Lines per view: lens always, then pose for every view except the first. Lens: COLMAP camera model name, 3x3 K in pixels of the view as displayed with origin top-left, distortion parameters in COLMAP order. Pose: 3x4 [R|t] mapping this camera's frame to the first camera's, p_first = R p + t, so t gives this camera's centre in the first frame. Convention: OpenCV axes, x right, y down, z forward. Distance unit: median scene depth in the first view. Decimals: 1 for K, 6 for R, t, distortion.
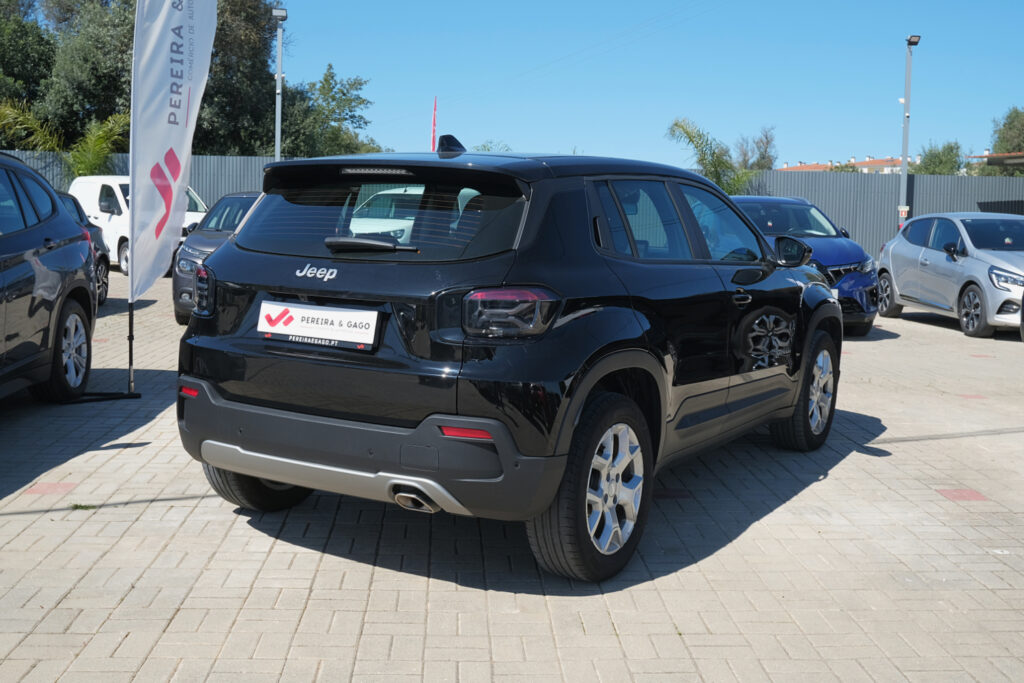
lens RADIAL K [[1105.5, 0, 512.0], [0, 1105.5, 341.5], [0, 0, 1]] dist [0.000978, -0.014304]
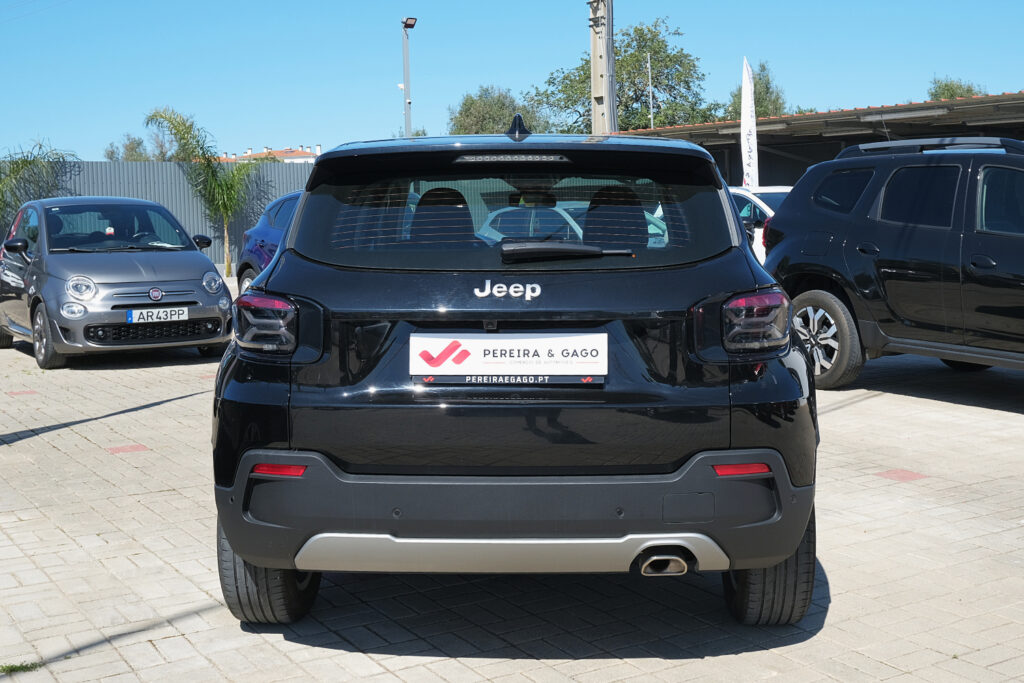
lens RADIAL K [[1231.5, 0, 512.0], [0, 1231.5, 341.5], [0, 0, 1]] dist [0.007364, -0.003071]
pose [[0.882058, -0.085880, 0.463247, -0.263671], [0.090600, 0.995814, 0.012102, -0.017050], [-0.462347, 0.031296, 0.886146, 0.112235]]
